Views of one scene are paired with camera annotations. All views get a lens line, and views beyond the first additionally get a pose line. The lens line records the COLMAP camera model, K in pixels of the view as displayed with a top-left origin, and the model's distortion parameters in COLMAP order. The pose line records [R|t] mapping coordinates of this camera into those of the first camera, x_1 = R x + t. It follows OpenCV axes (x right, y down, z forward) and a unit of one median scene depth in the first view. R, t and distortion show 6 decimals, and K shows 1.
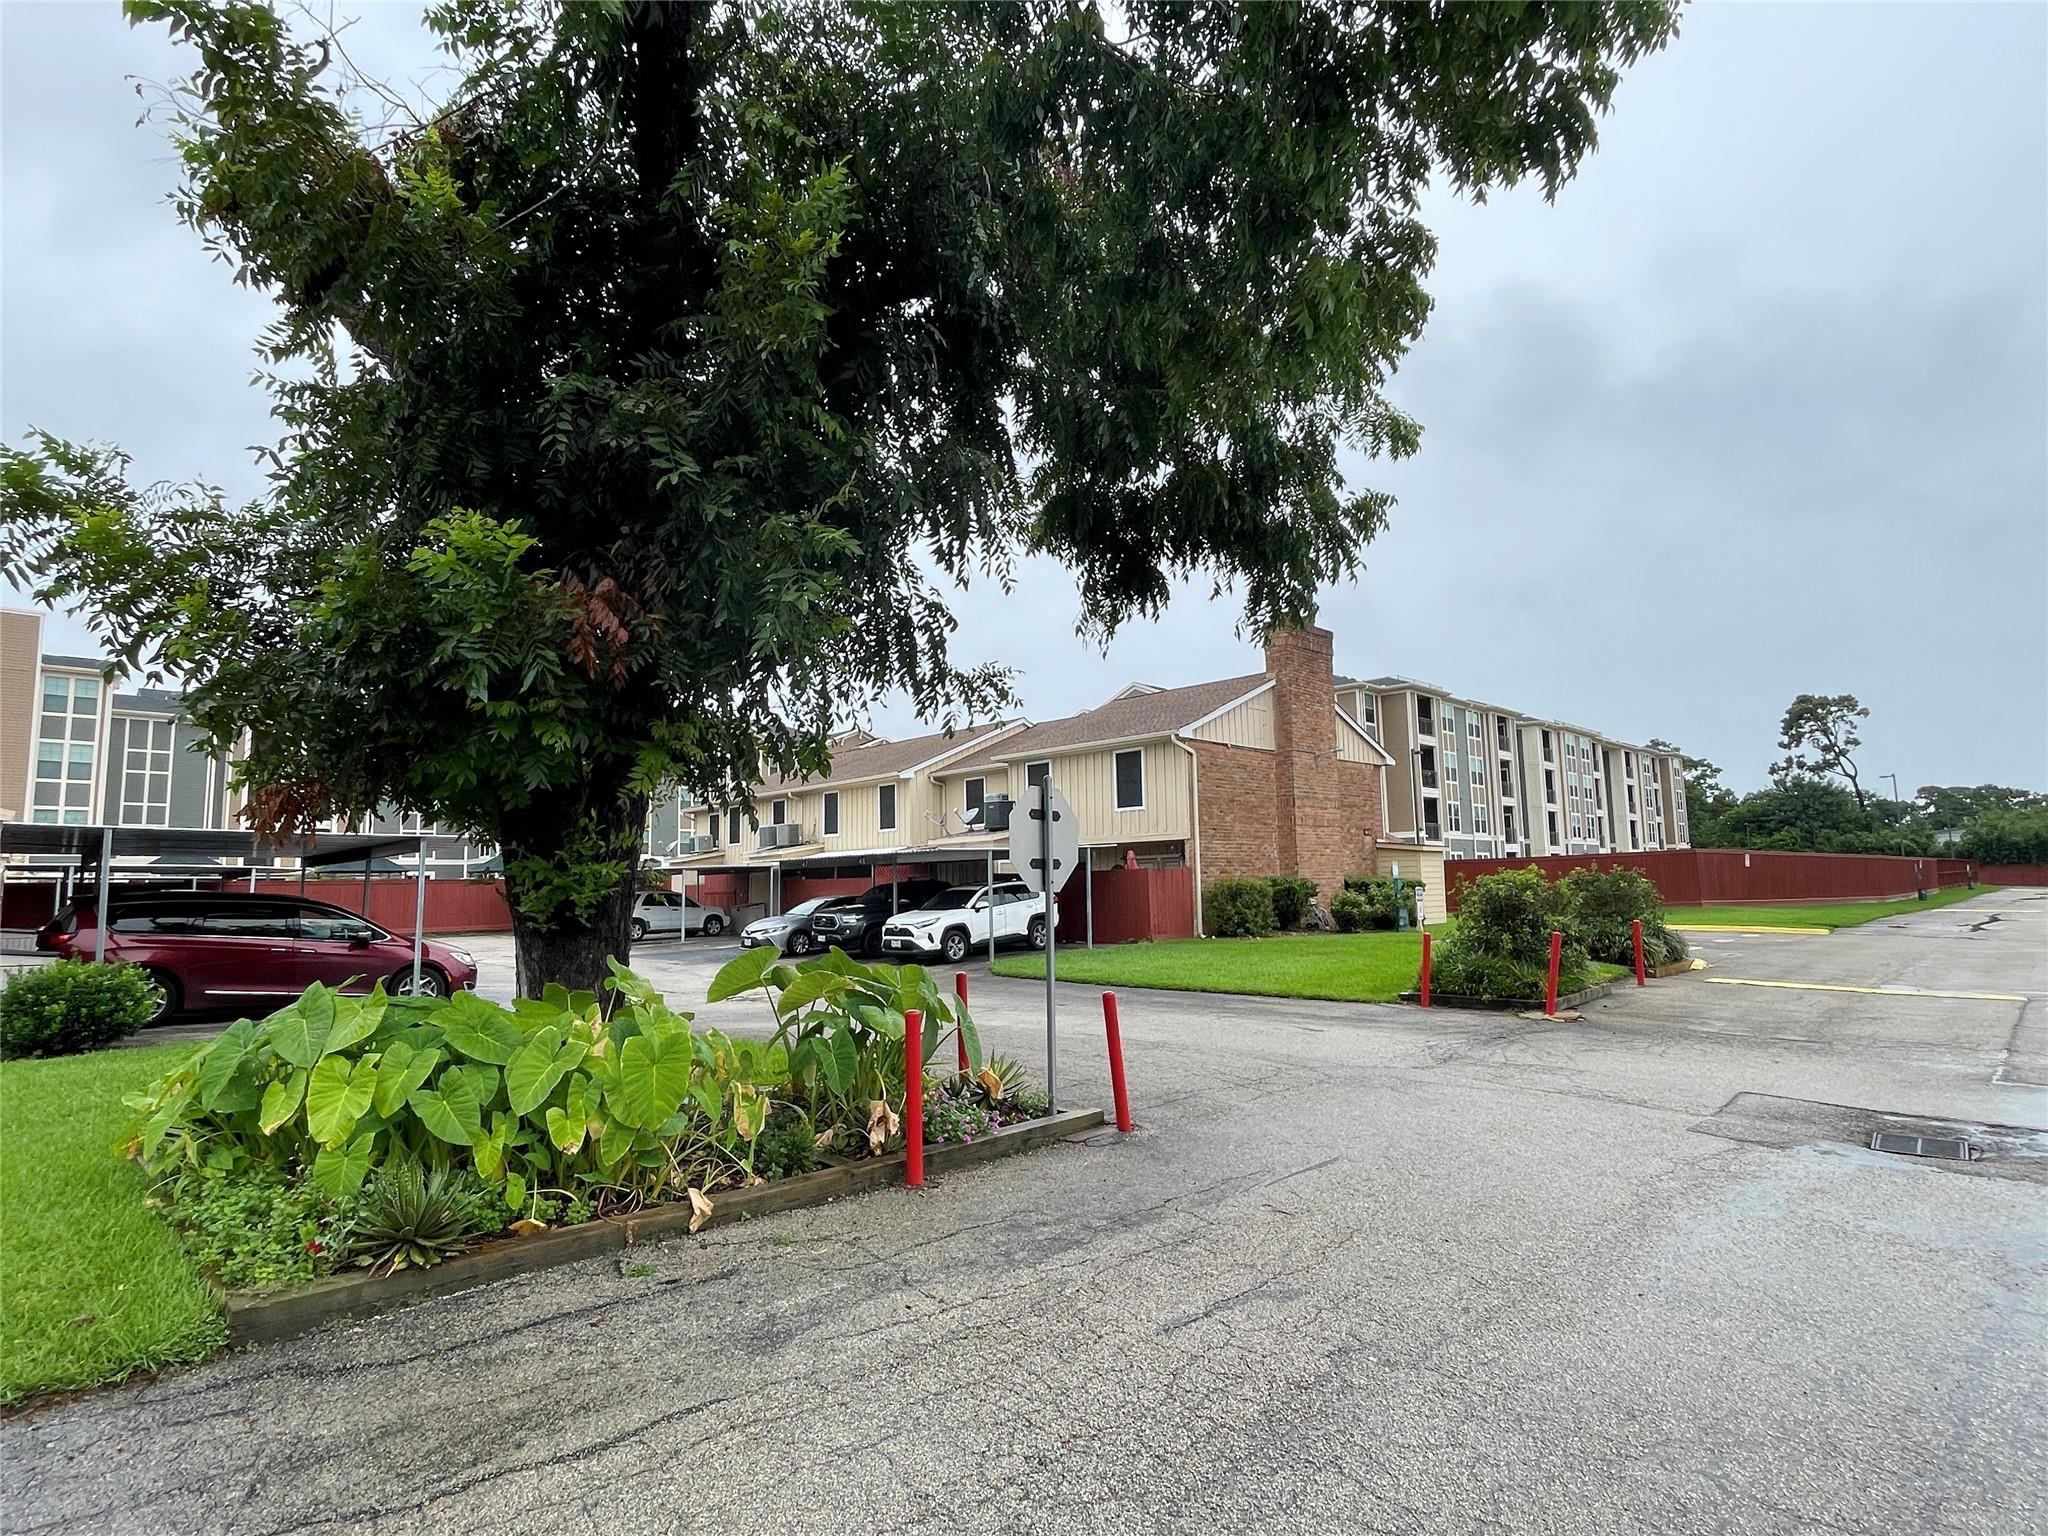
lens RADIAL K [[1032.6, 0, 1028.9], [0, 1032.6, 776.9], [0, 0, 1]] dist [0.001410, 0.000273]
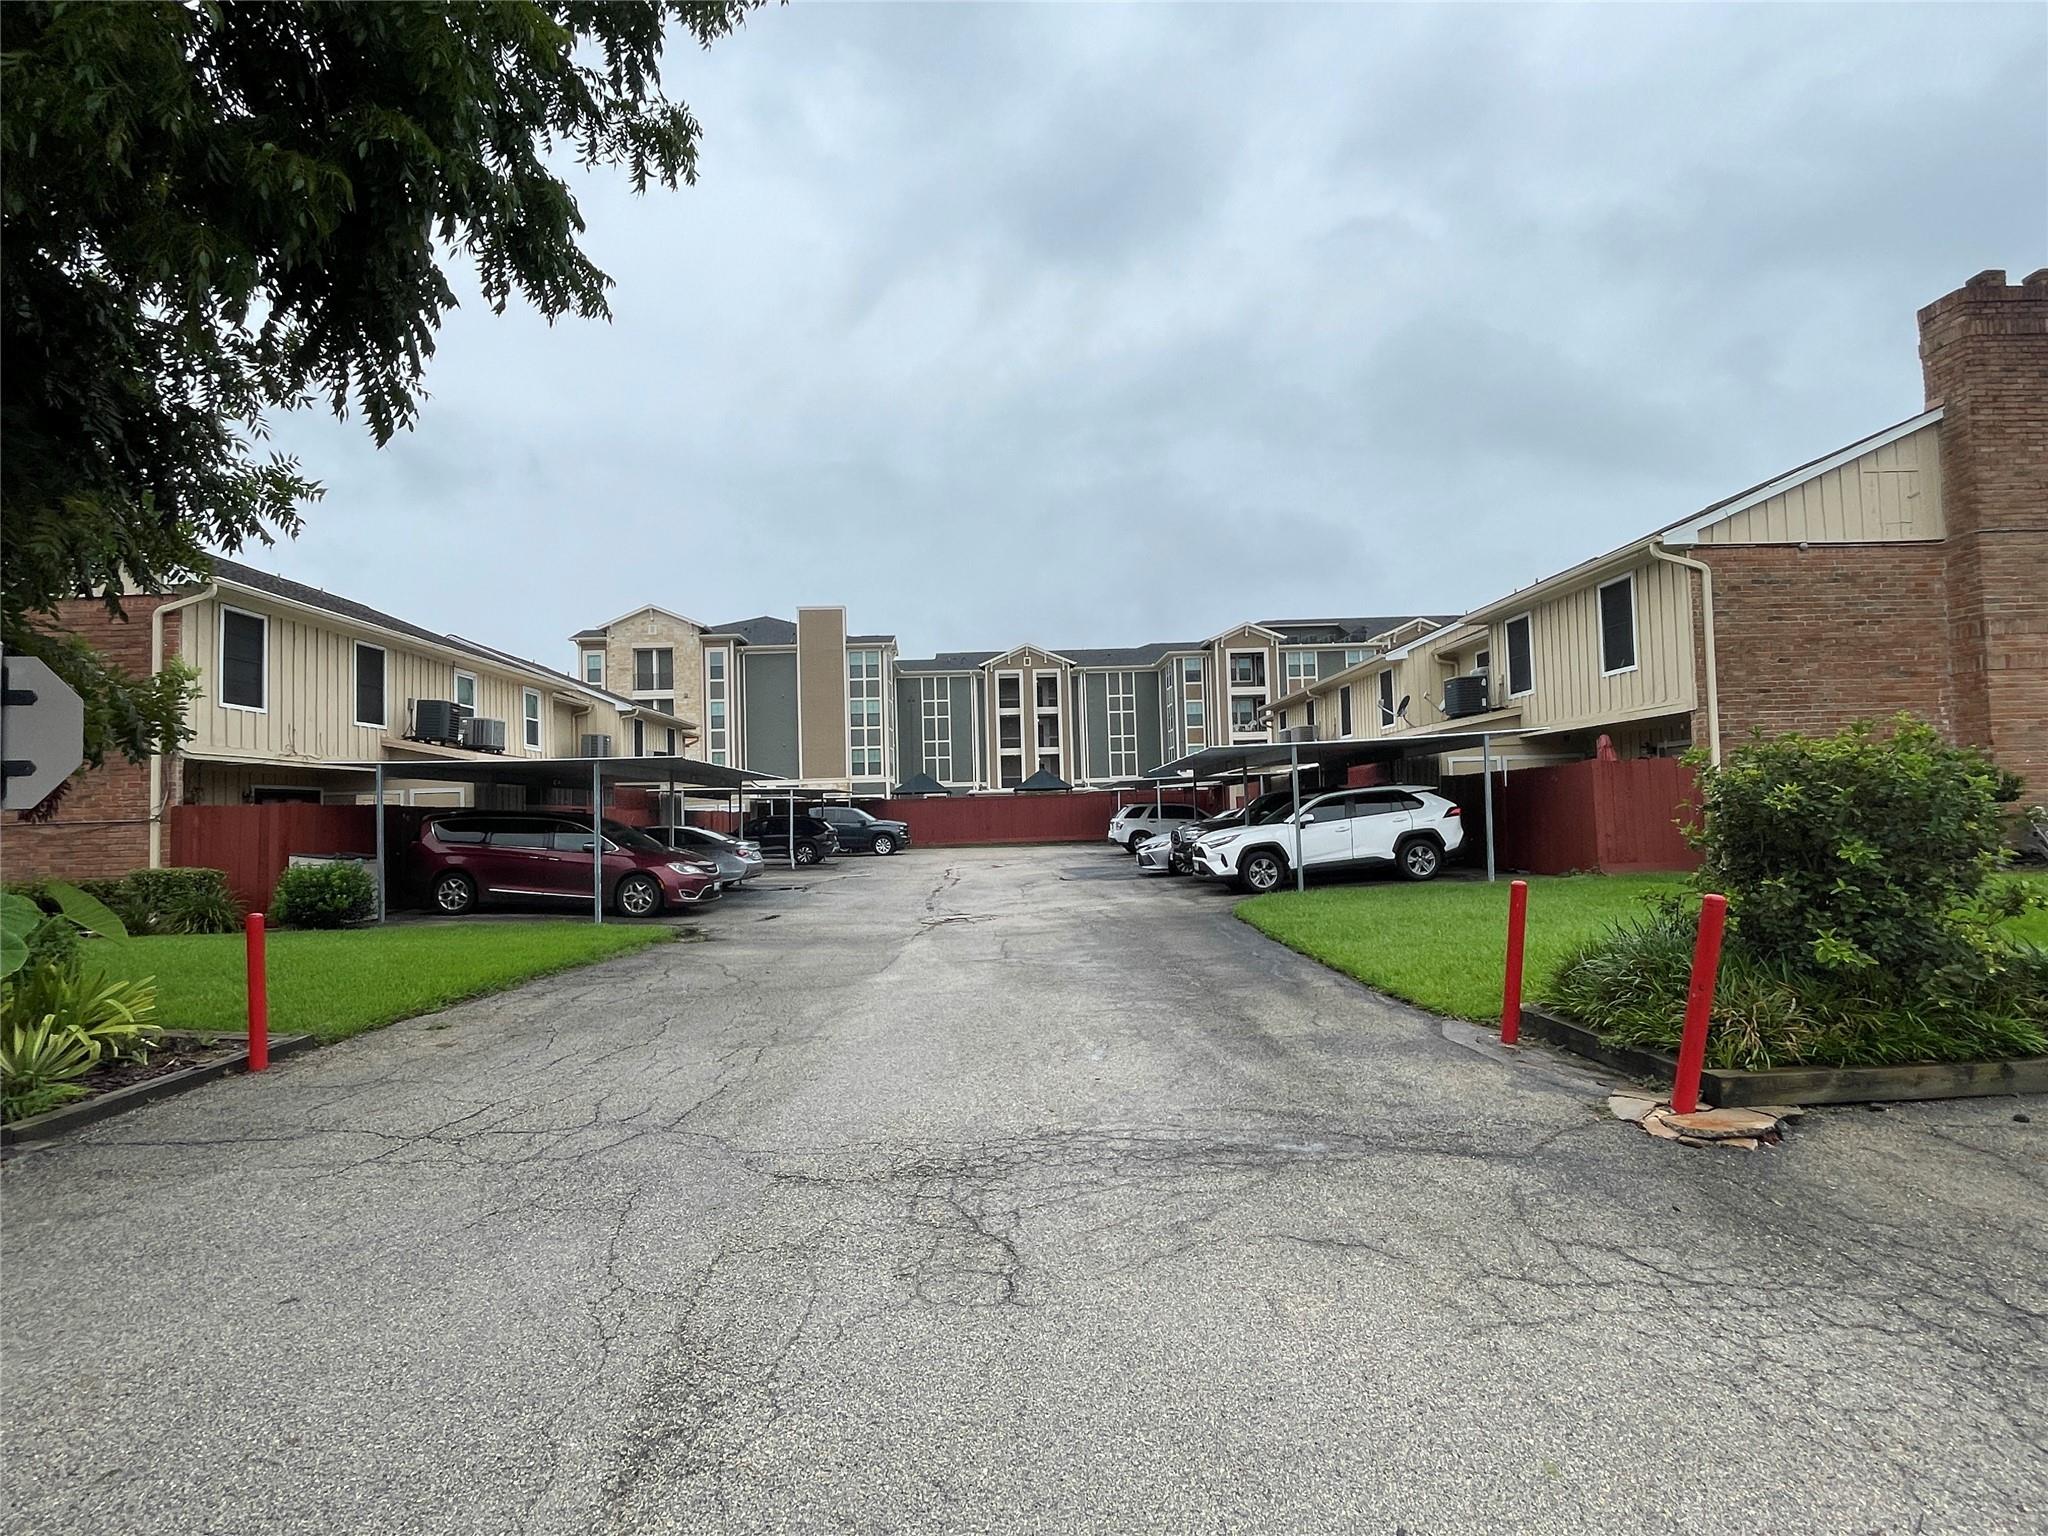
lens RADIAL K [[1032.6, 0, 1028.9], [0, 1032.6, 776.9], [0, 0, 1]] dist [0.001410, 0.000273]
pose [[0.726236, -0.028671, -0.686847, 0.282052], [0.087409, 0.994872, 0.050892, 0.032640], [0.681866, -0.096996, 0.725018, 0.275793]]
